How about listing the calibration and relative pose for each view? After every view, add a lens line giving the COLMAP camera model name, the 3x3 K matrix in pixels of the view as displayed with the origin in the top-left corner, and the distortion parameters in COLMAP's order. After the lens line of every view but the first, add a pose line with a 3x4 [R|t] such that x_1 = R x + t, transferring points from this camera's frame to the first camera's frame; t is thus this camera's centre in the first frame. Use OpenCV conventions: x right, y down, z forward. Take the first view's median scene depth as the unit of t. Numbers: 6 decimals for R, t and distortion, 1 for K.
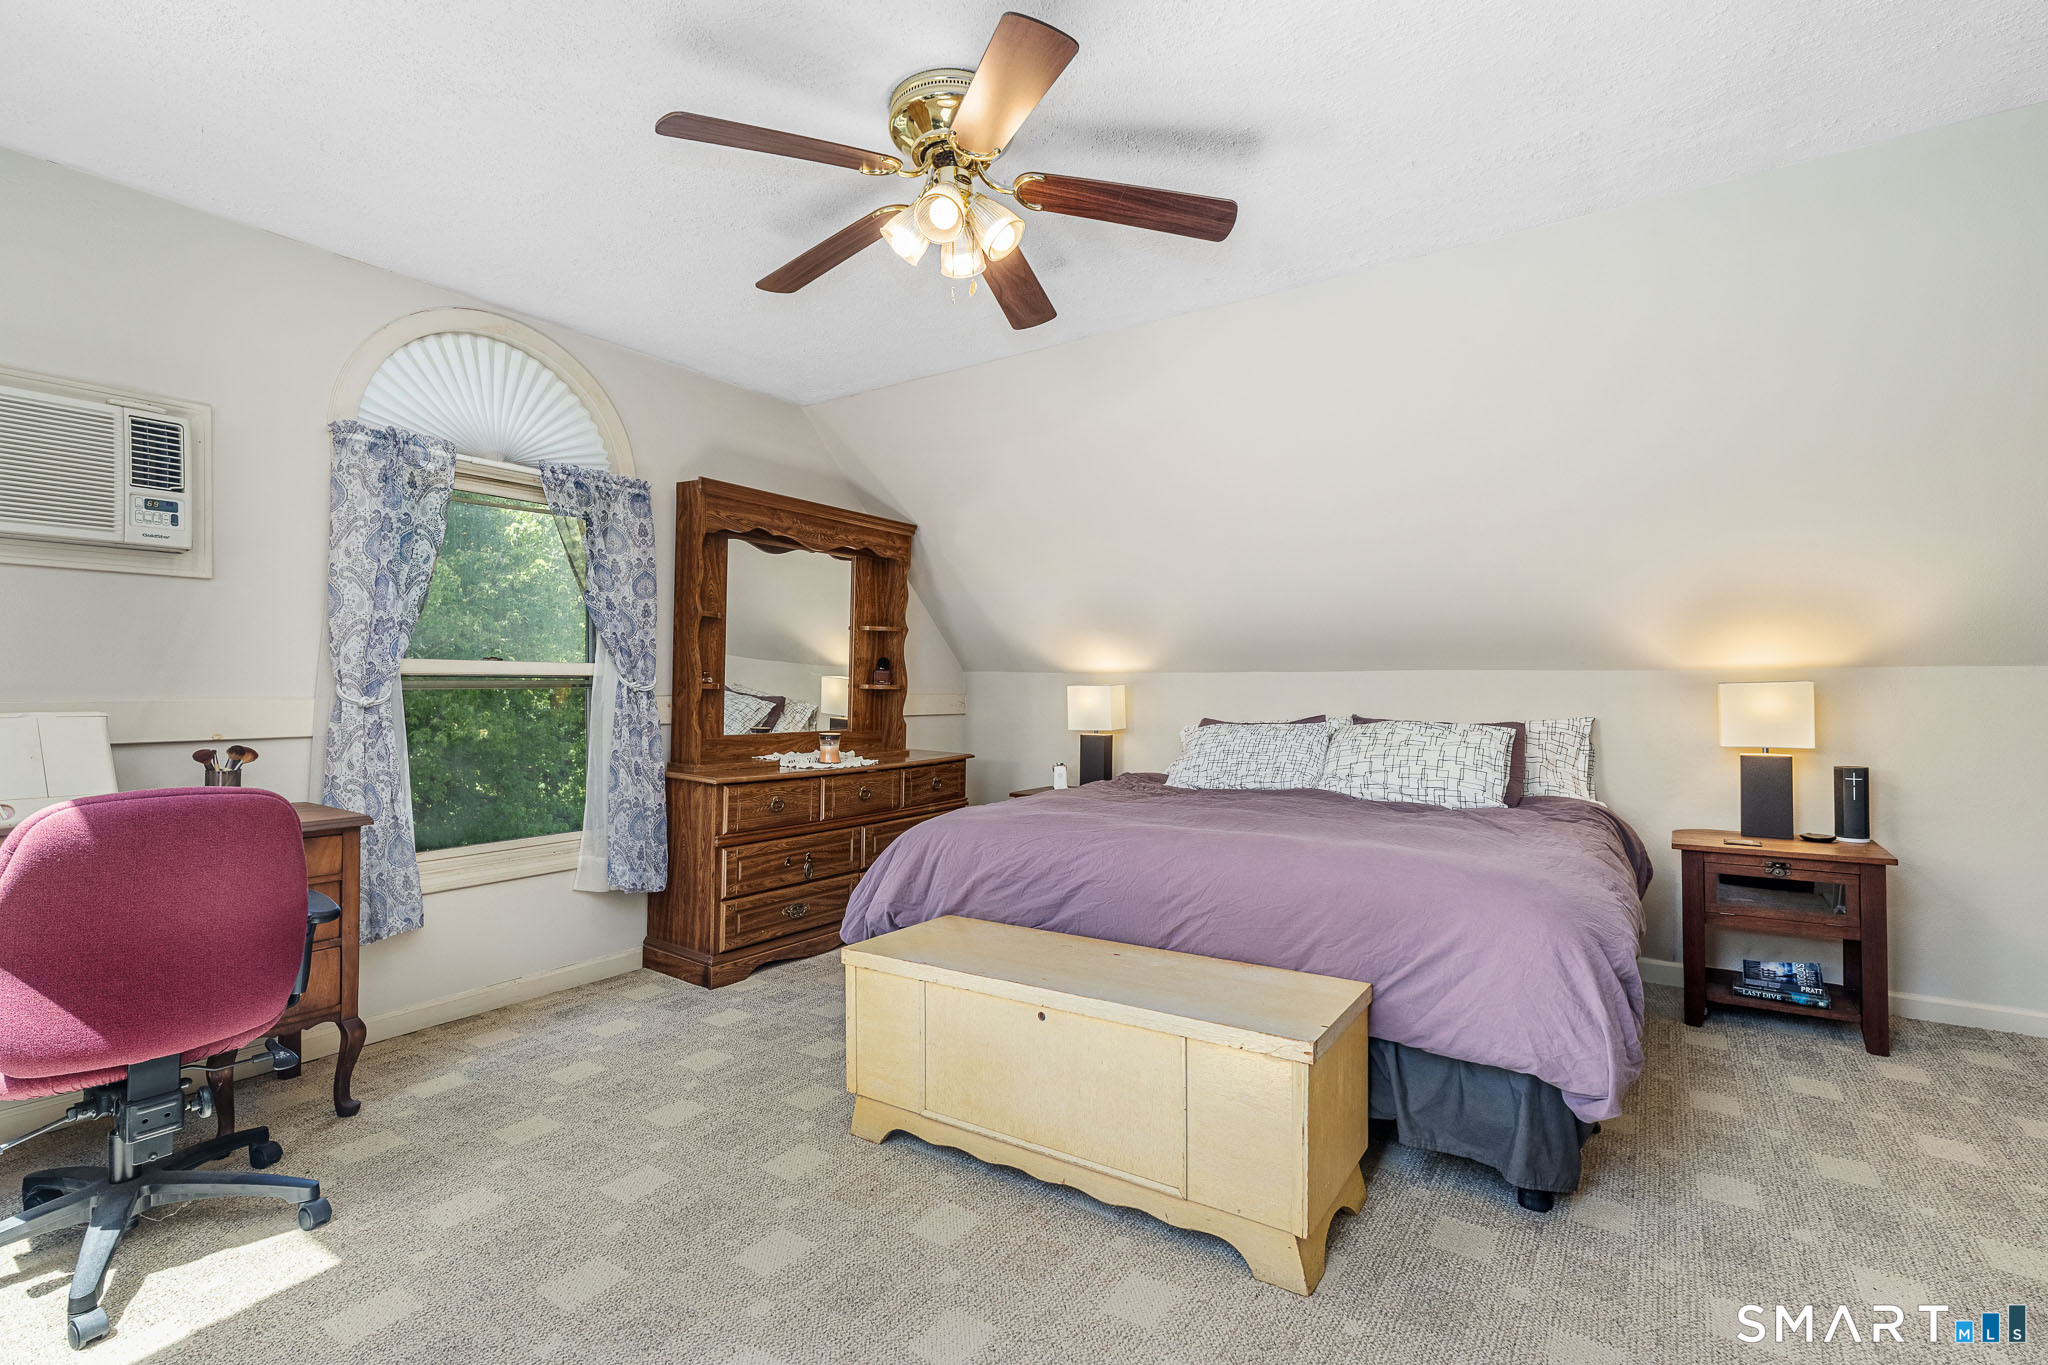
lens RADIAL K [[928.5, 0, 1024.0], [0, 928.5, 682.5], [0, 0, 1]] dist [0.000570, 0.000070]
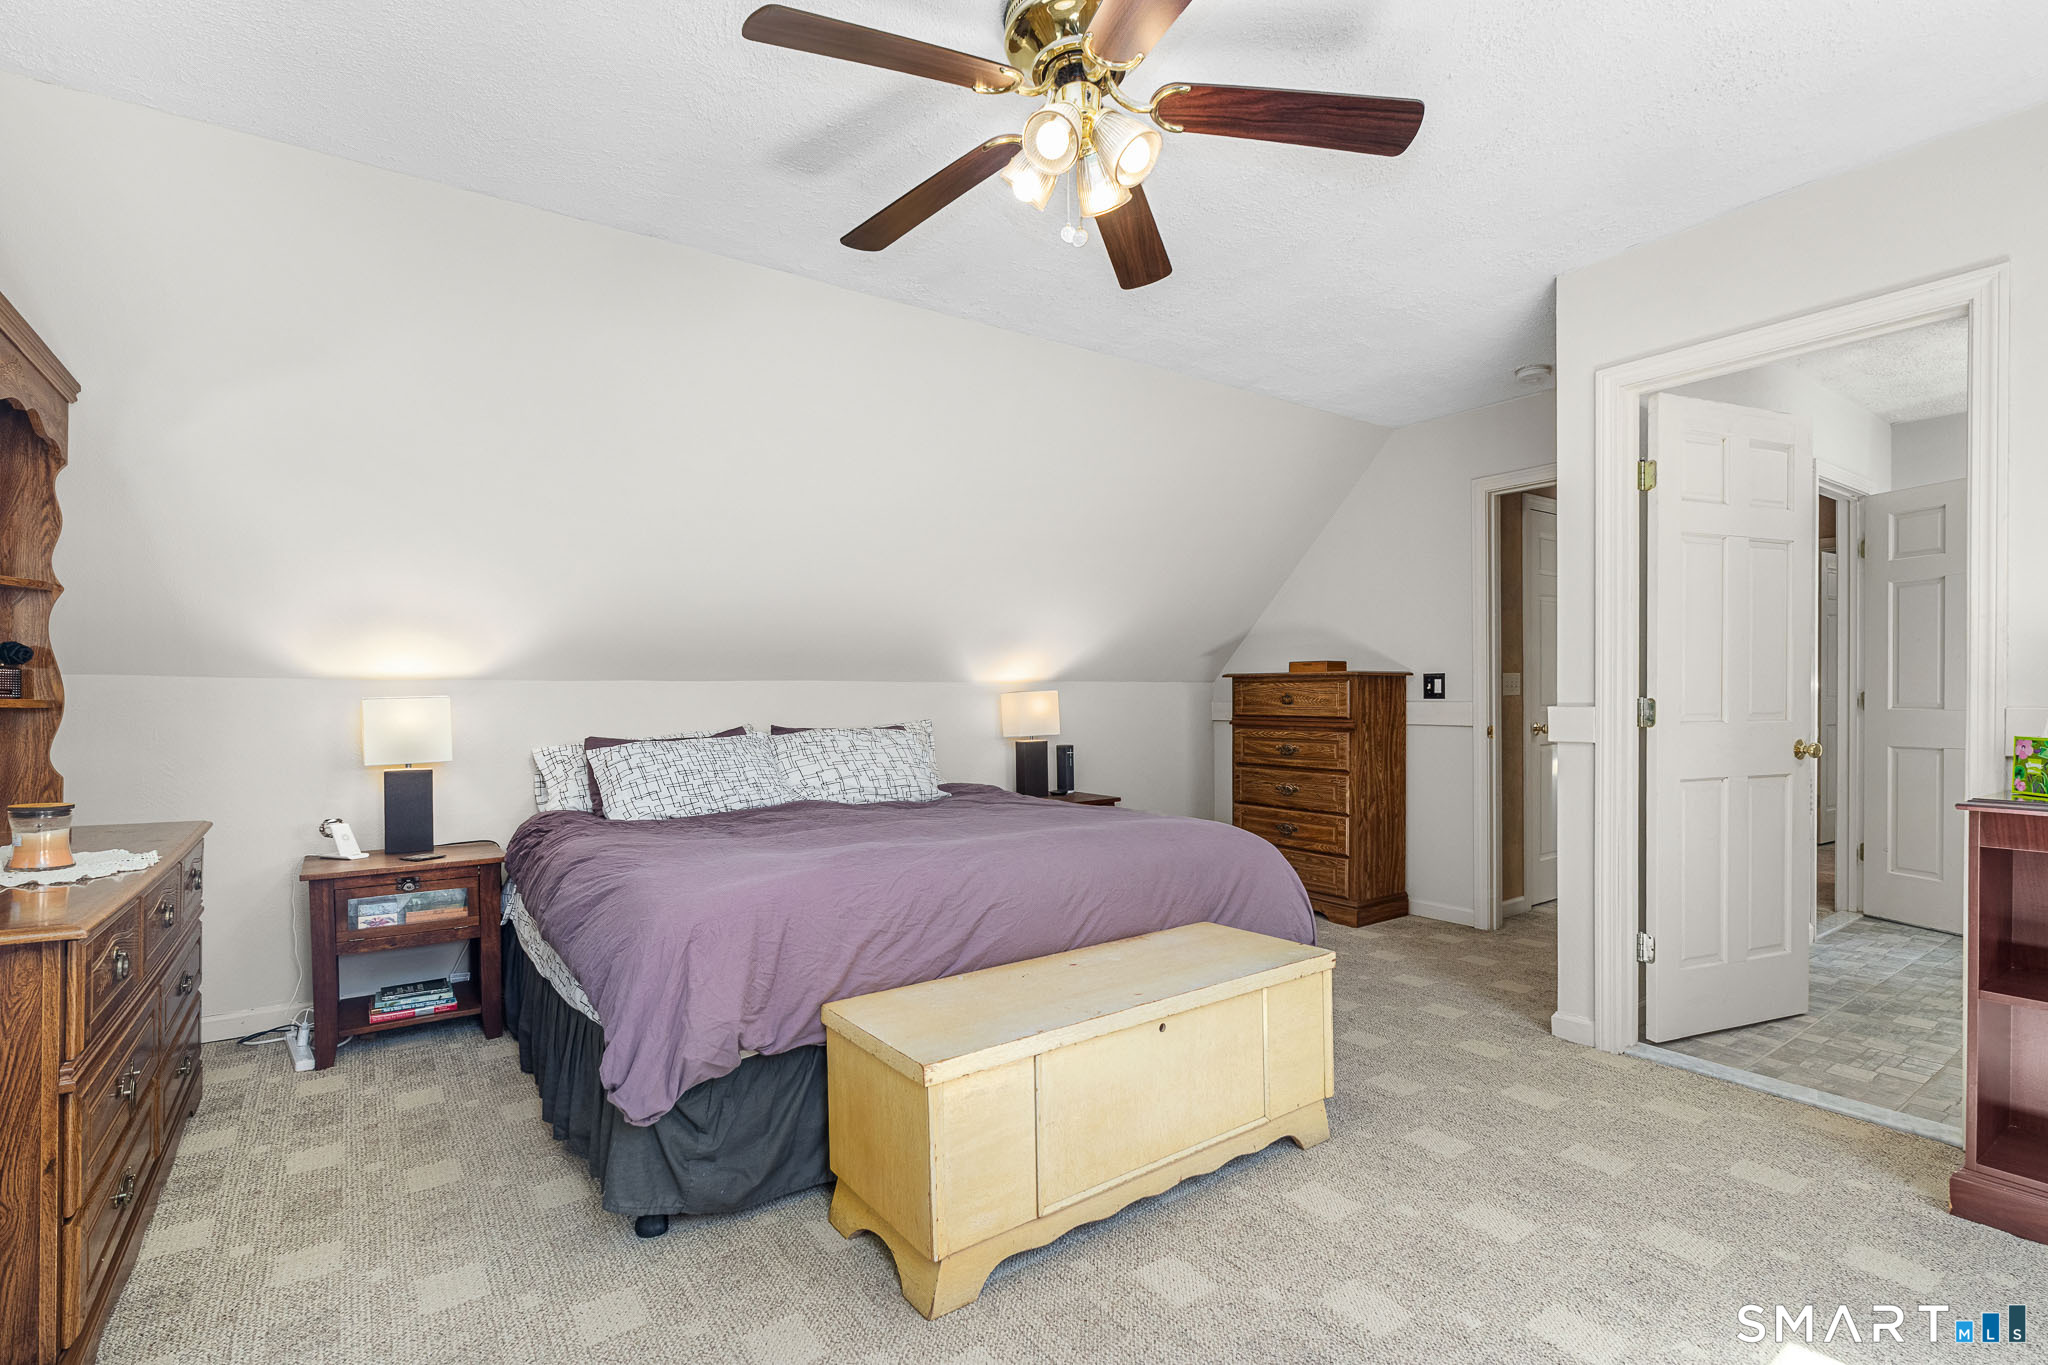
lens RADIAL K [[935.2, 0, 1028.4], [0, 935.2, 691.5], [0, 0, 1]] dist [-0.000038, 0.000184]
pose [[0.361867, 0.000014, 0.932230, -0.562412], [0.004361, 0.999989, -0.001708, 0.002004], [-0.932219, 0.004684, 0.361863, 0.451408]]
